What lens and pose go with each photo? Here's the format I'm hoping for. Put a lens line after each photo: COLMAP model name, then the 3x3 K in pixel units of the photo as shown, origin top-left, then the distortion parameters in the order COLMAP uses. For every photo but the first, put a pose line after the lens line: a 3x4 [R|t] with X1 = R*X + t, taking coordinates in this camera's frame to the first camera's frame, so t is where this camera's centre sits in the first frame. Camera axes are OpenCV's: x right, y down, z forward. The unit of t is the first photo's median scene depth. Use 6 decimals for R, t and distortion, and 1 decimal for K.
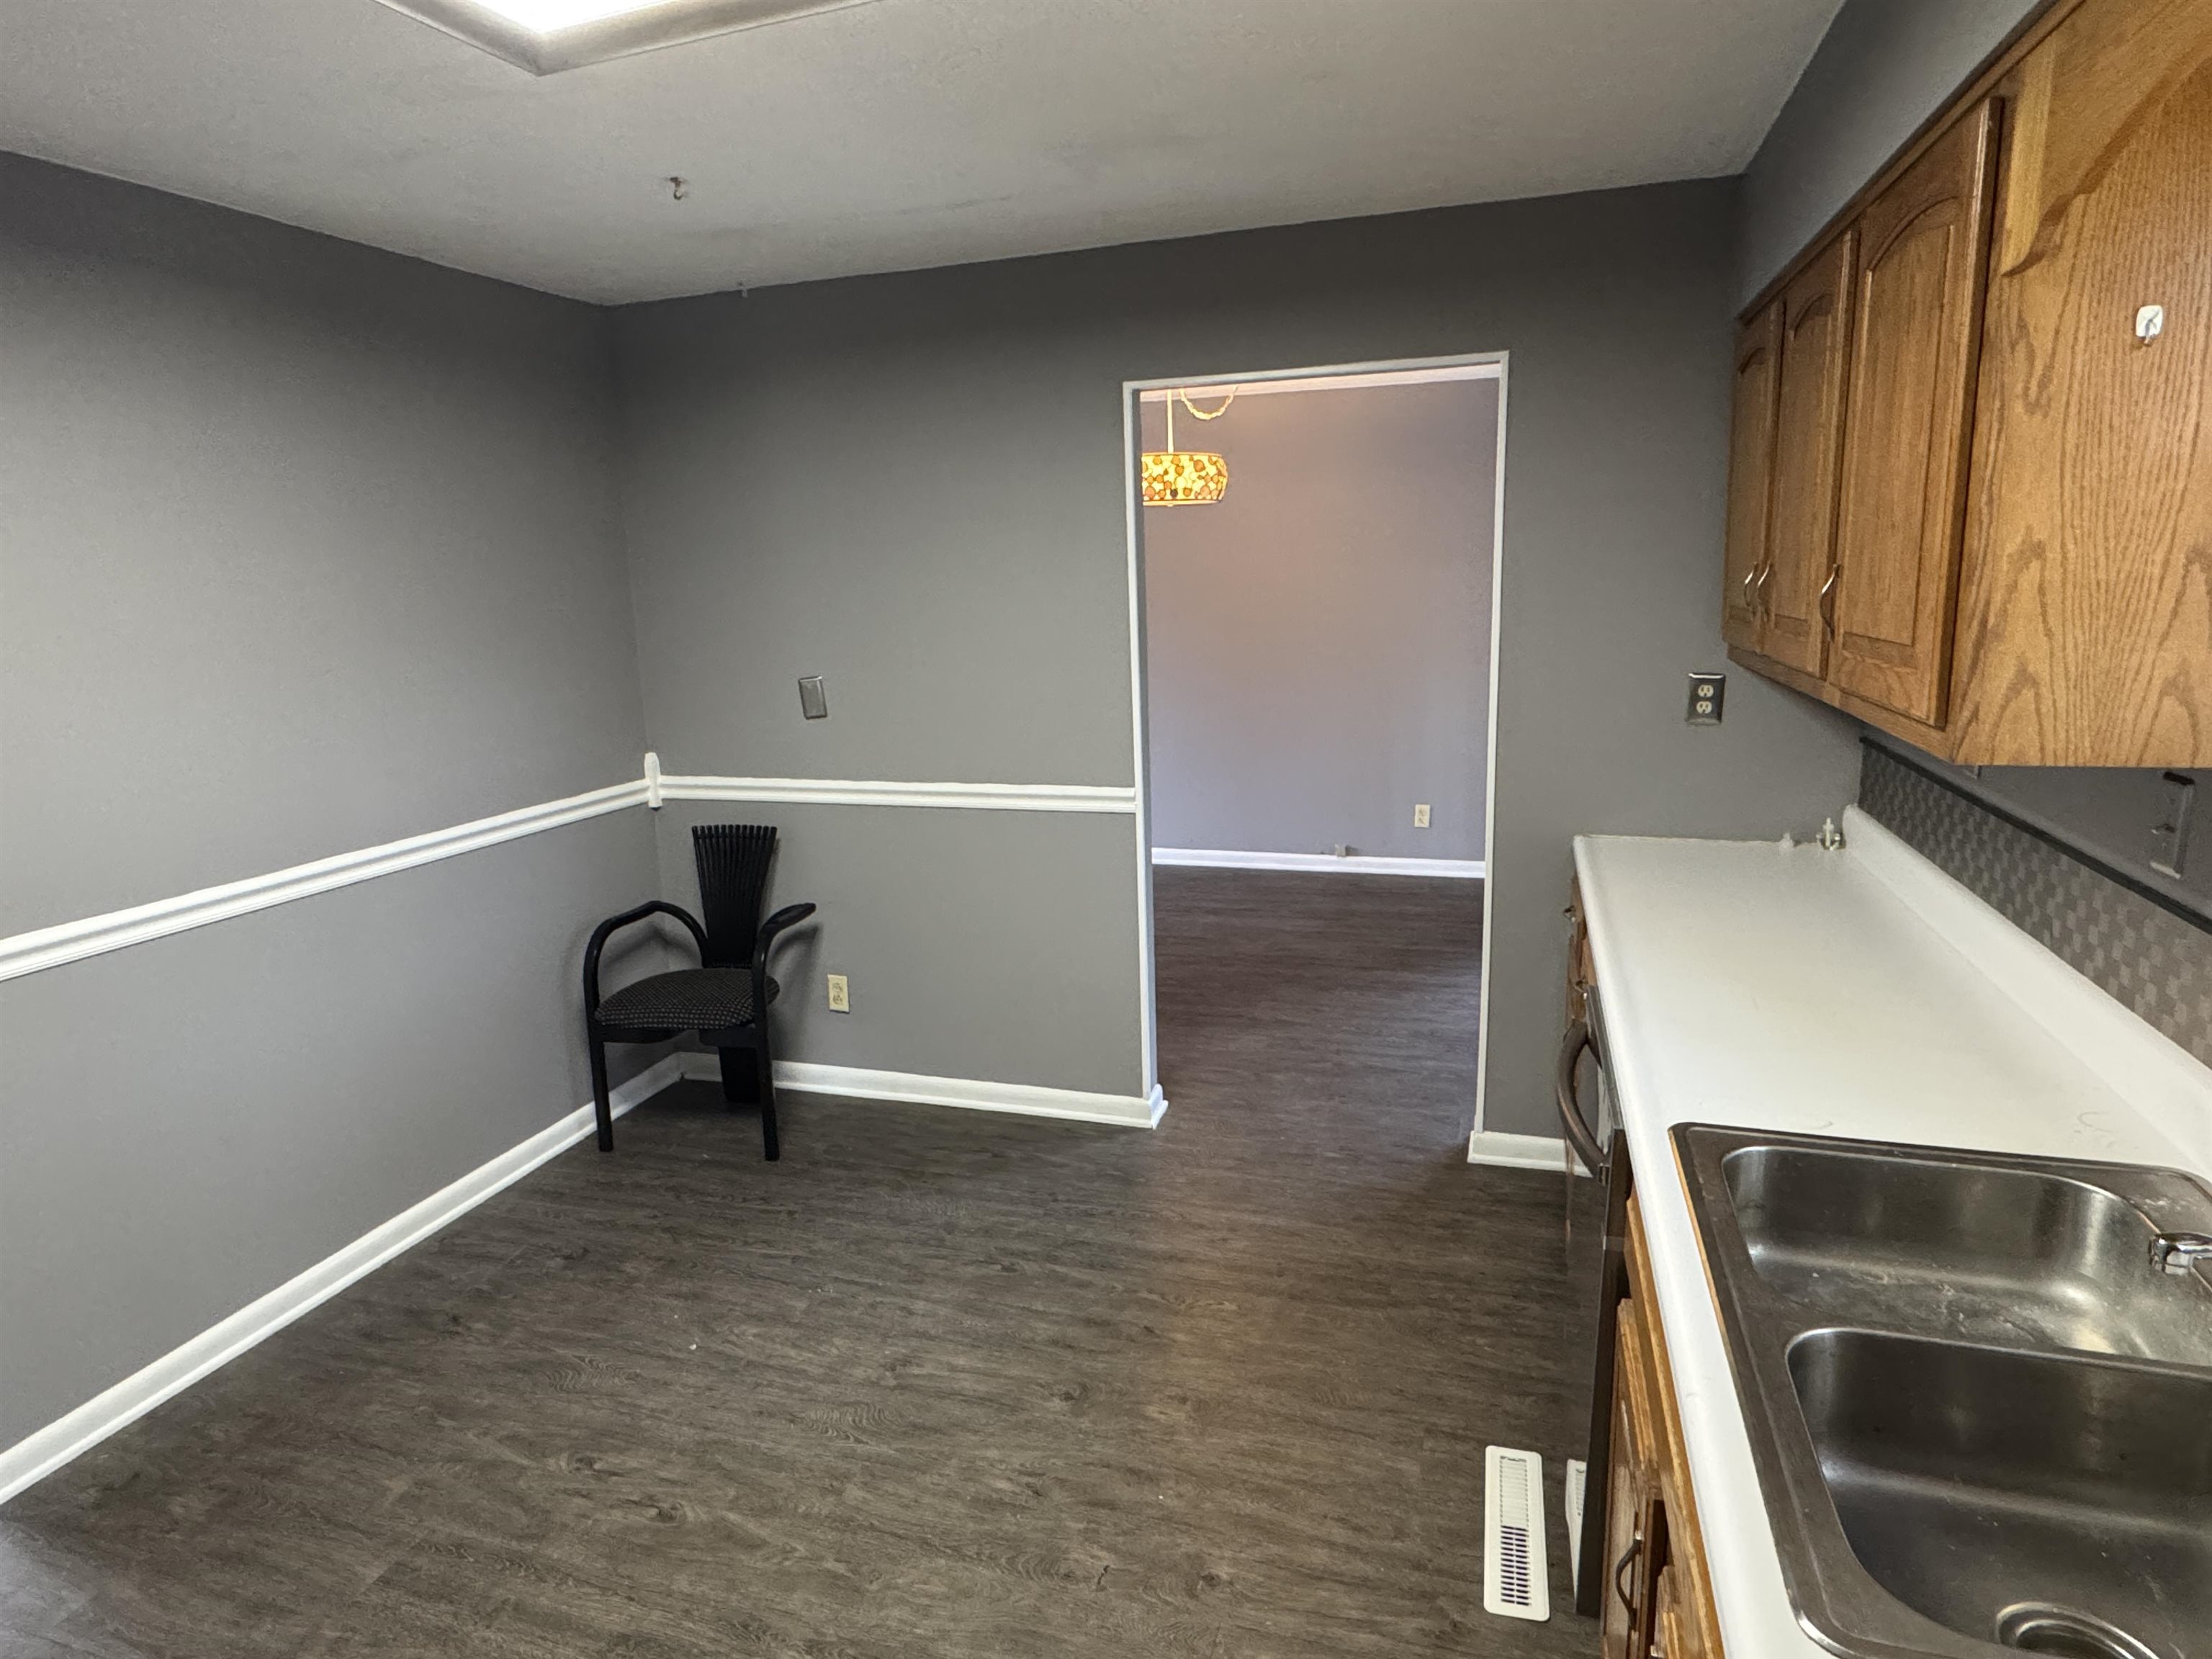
lens RADIAL K [[1285.3, 0, 1106.0], [0, 1285.3, 829.5], [0, 0, 1]] dist [-0.005437, 0.000143]
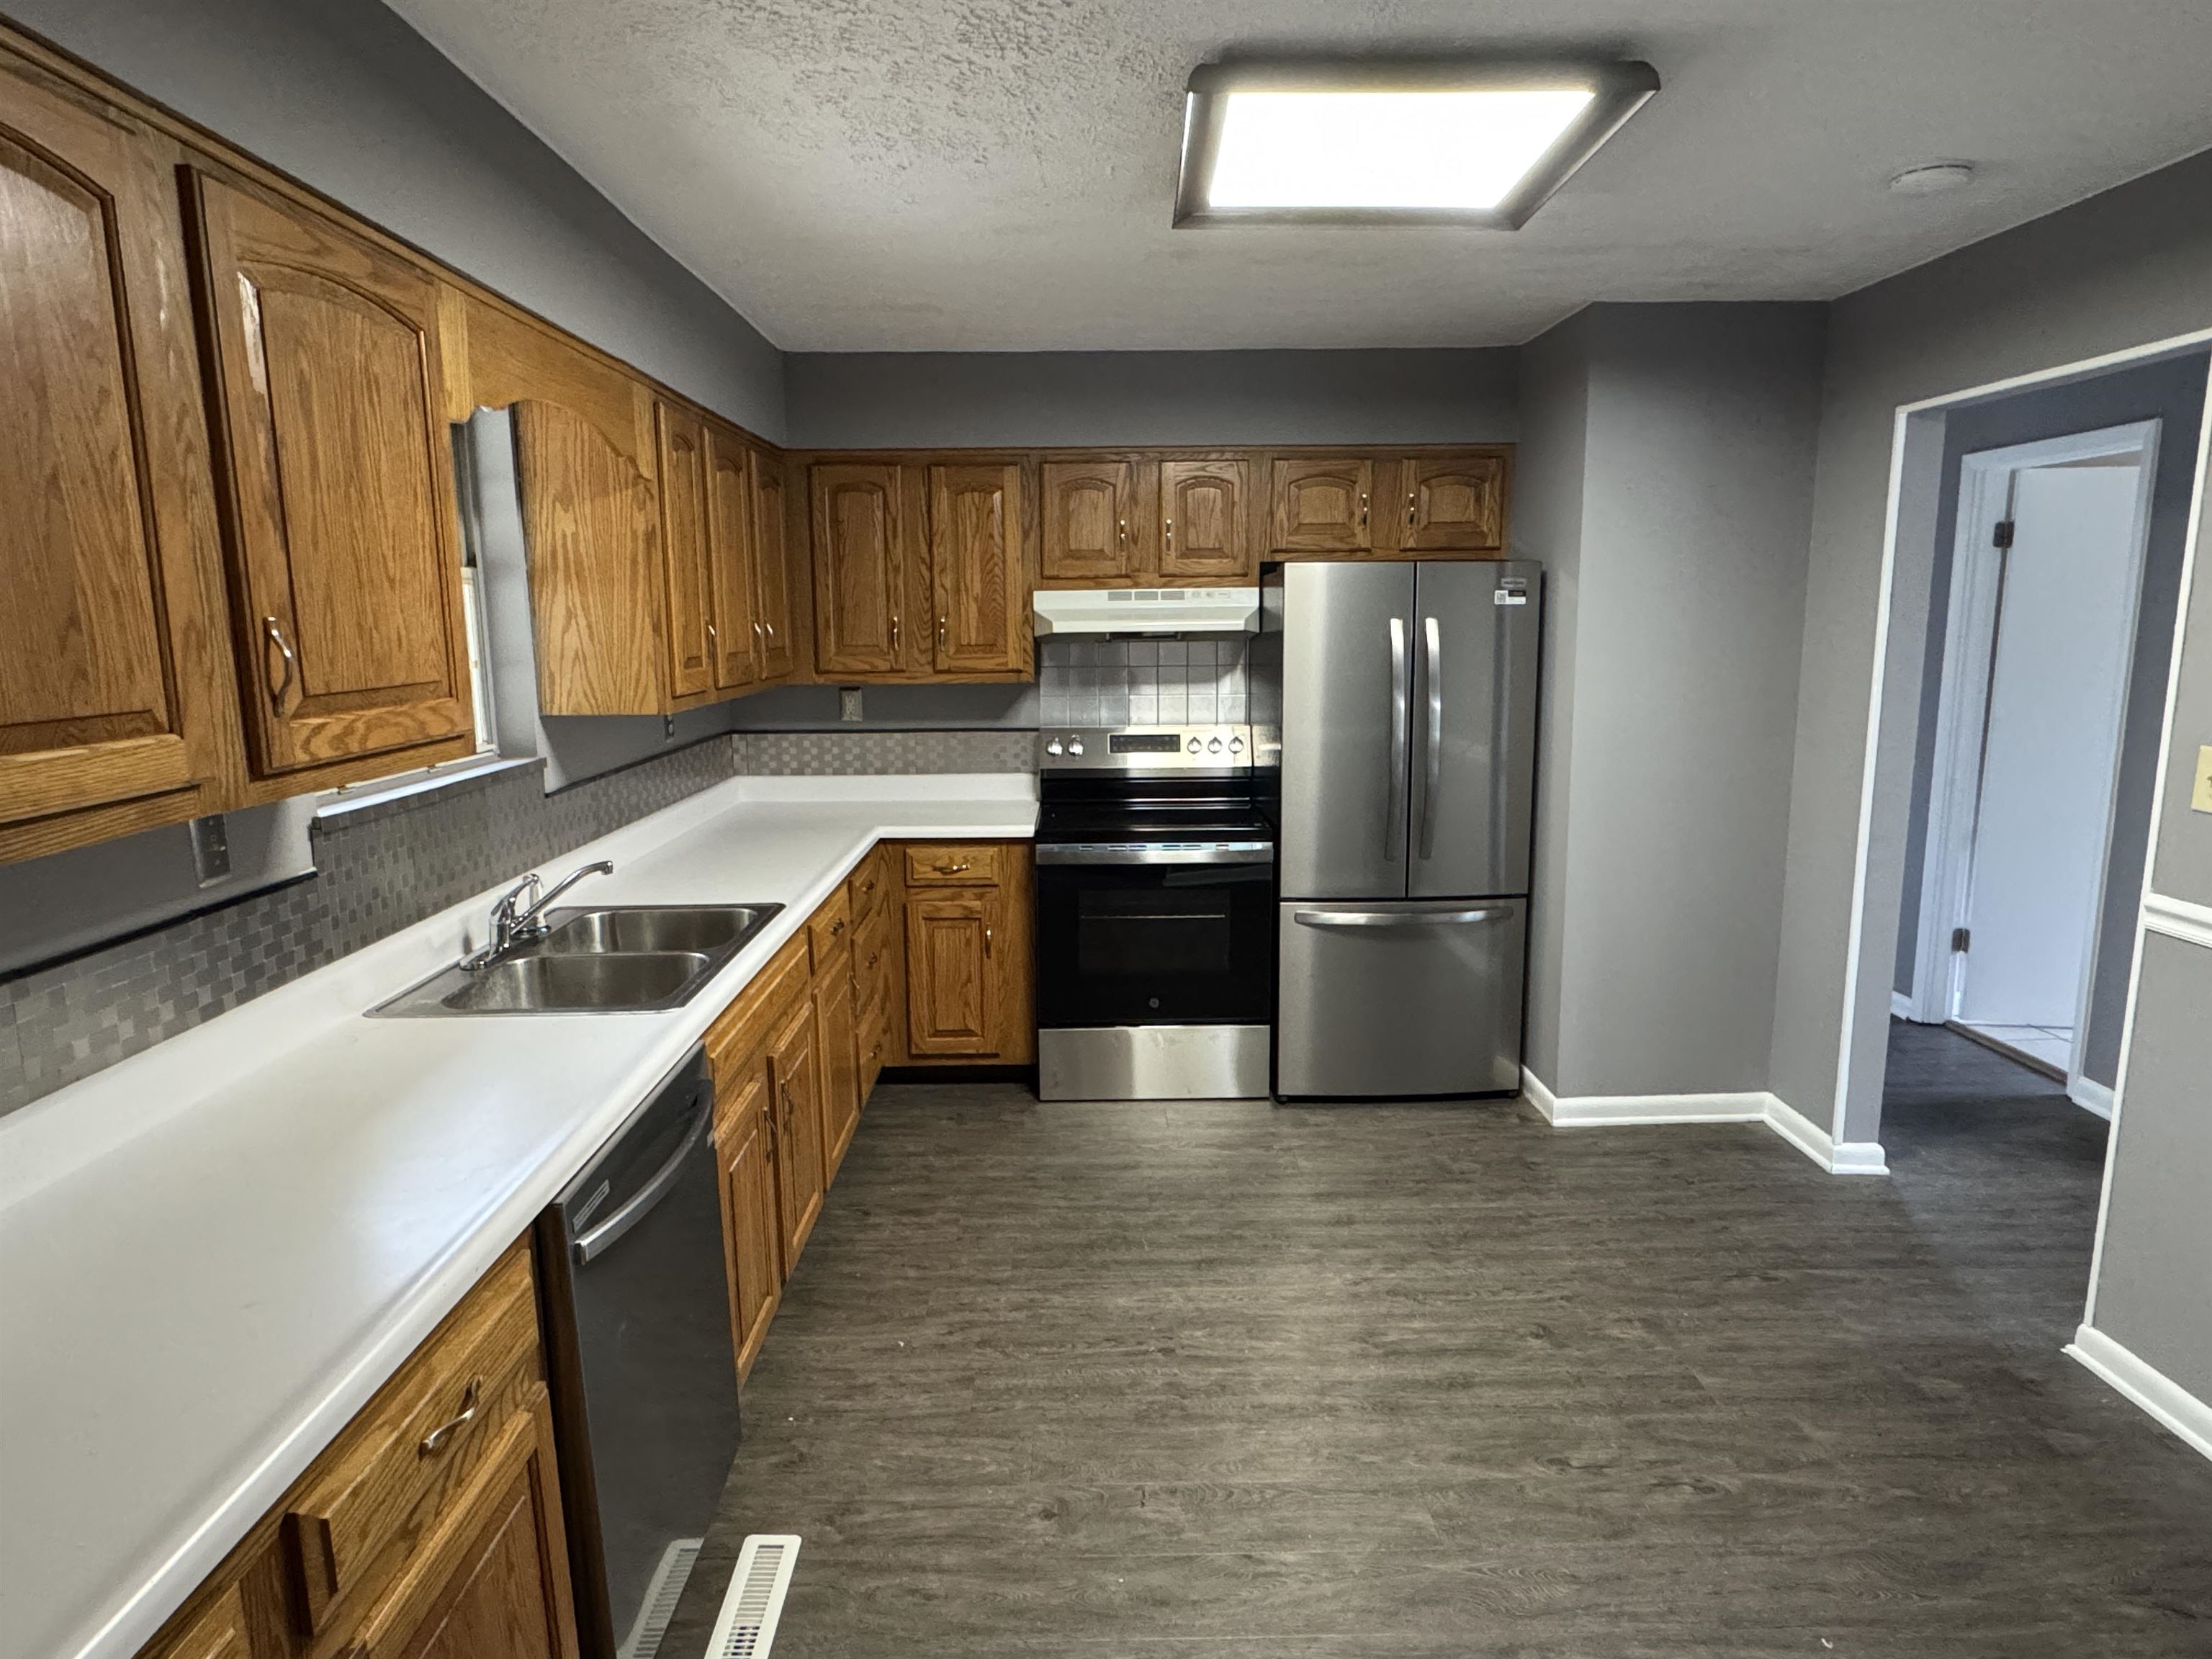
lens RADIAL K [[1285.3, 0, 1106.0], [0, 1285.3, 829.5], [0, 0, 1]] dist [-0.005437, 0.000143]
pose [[-0.950422, 0.090289, -0.297568, 0.282595], [-0.021845, 0.935170, 0.353525, -0.322363], [0.310196, 0.342498, -0.886834, 1.641376]]
